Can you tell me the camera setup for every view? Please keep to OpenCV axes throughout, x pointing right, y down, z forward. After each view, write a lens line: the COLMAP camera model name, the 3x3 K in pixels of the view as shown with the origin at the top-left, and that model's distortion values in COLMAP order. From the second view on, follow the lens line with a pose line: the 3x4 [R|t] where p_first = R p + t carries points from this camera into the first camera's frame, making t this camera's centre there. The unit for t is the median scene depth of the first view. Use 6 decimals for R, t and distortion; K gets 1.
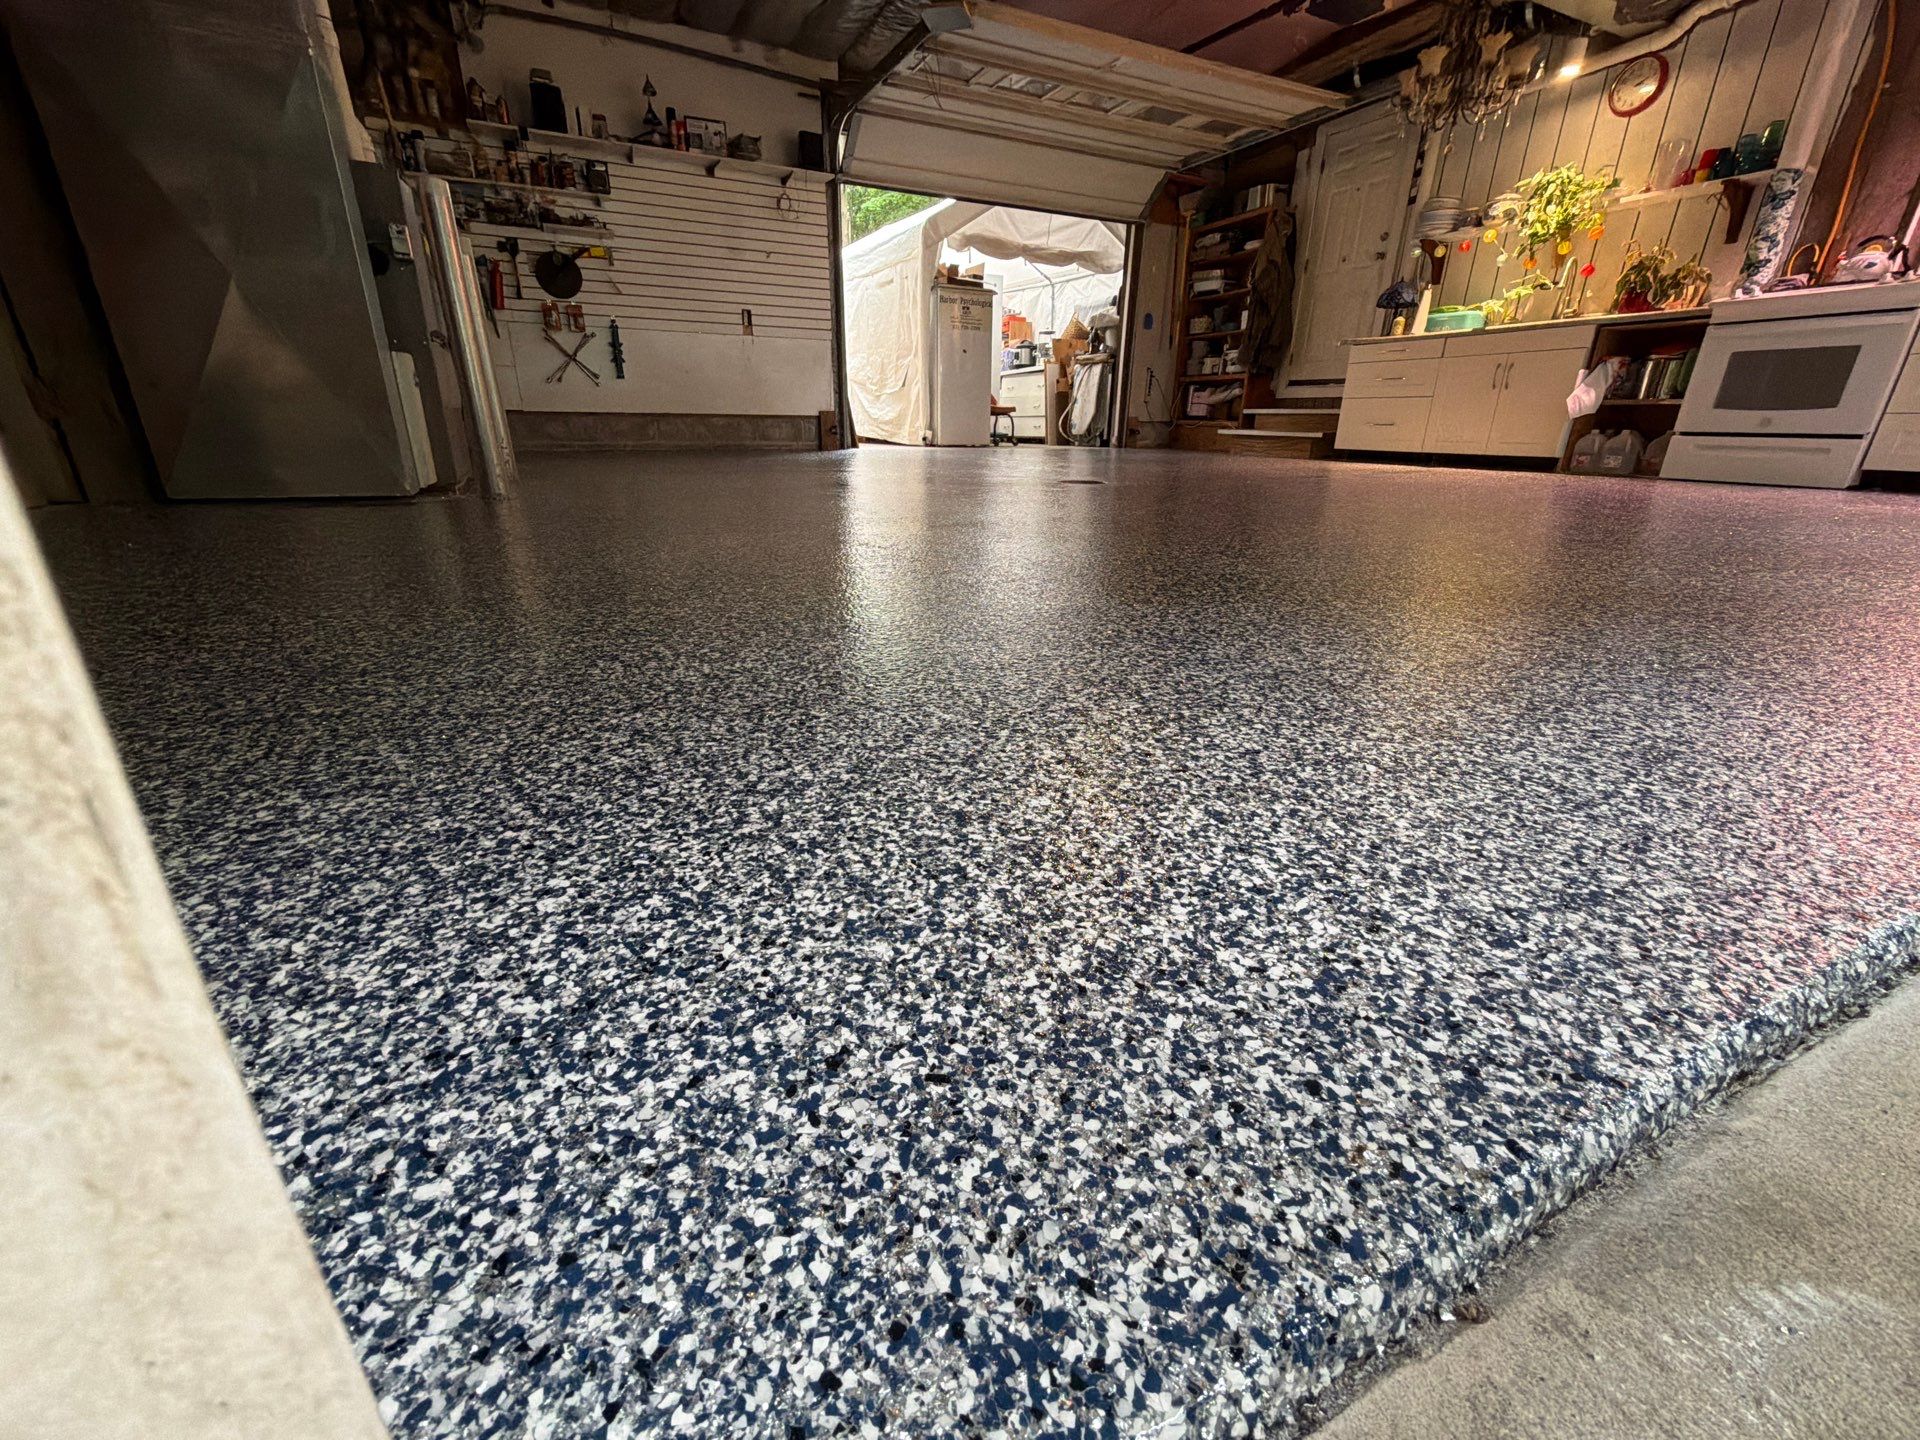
lens RADIAL K [[765.8, 0, 959.0], [0, 765.8, 719.0], [0, 0, 1]] dist [0.000340, 0.000129]
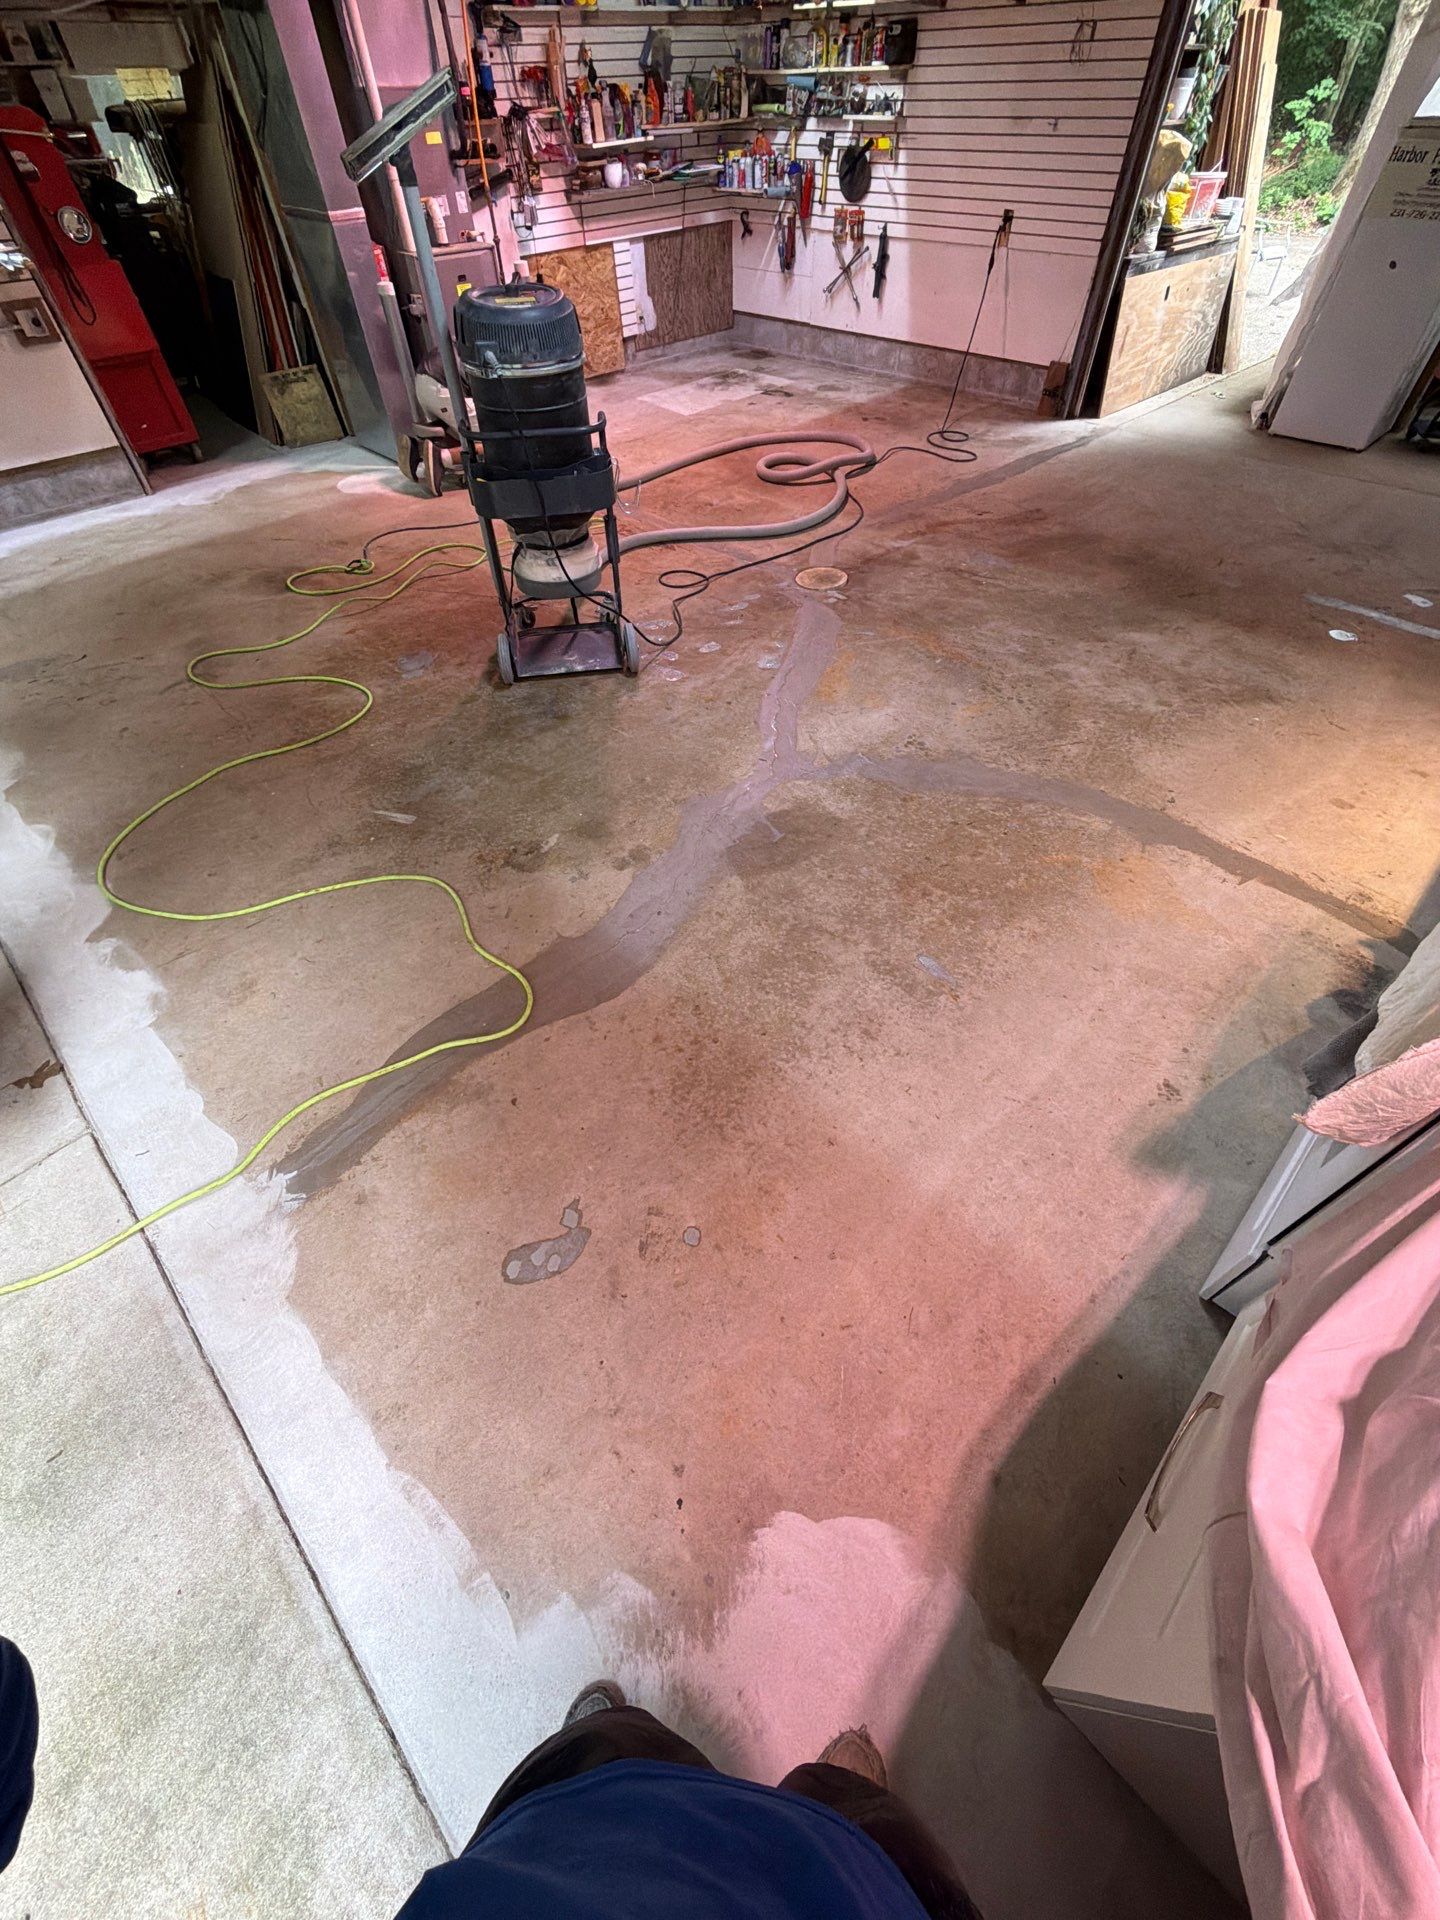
lens RADIAL K [[765.8, 0, 721.0], [0, 765.8, 956.2], [0, 0, 1]] dist [0.000340, 0.000129]
pose [[0.320233, 0.700508, -0.637761, 0.725969], [-0.327841, 0.713562, 0.619152, -0.365173], [0.888803, 0.010811, 0.458161, 0.341821]]
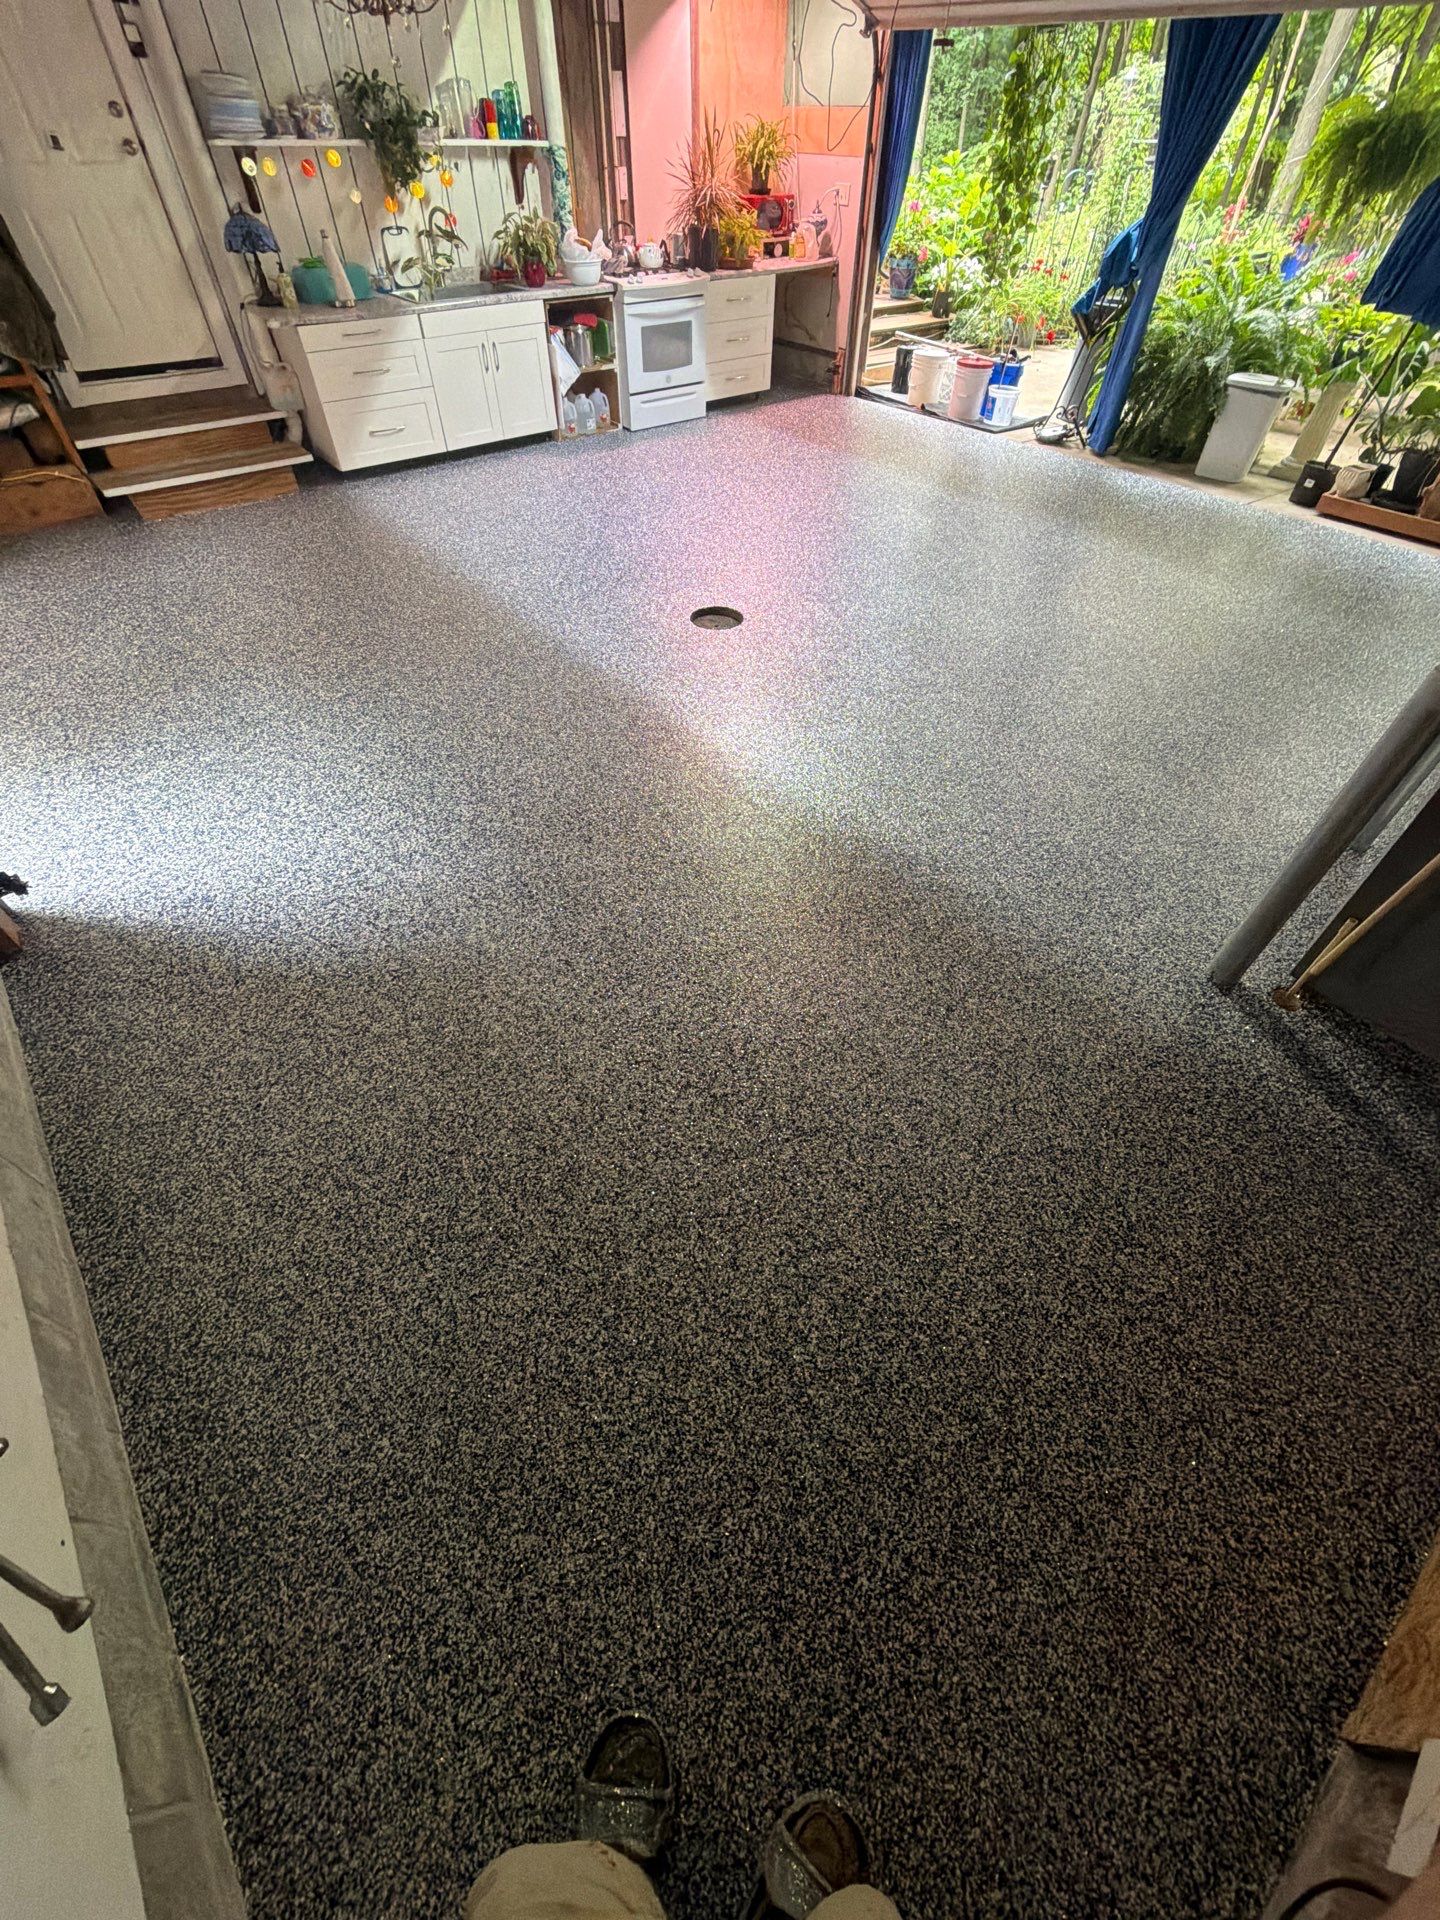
lens RADIAL K [[765.8, 0, 722.2], [0, 765.8, 956.7], [0, 0, 1]] dist [0.000340, 0.000129]
pose [[-0.230908, -0.729919, 0.643351, -0.510330], [0.342920, 0.557738, 0.755866, -0.546983], [-0.910542, 0.395153, 0.121518, 0.741923]]
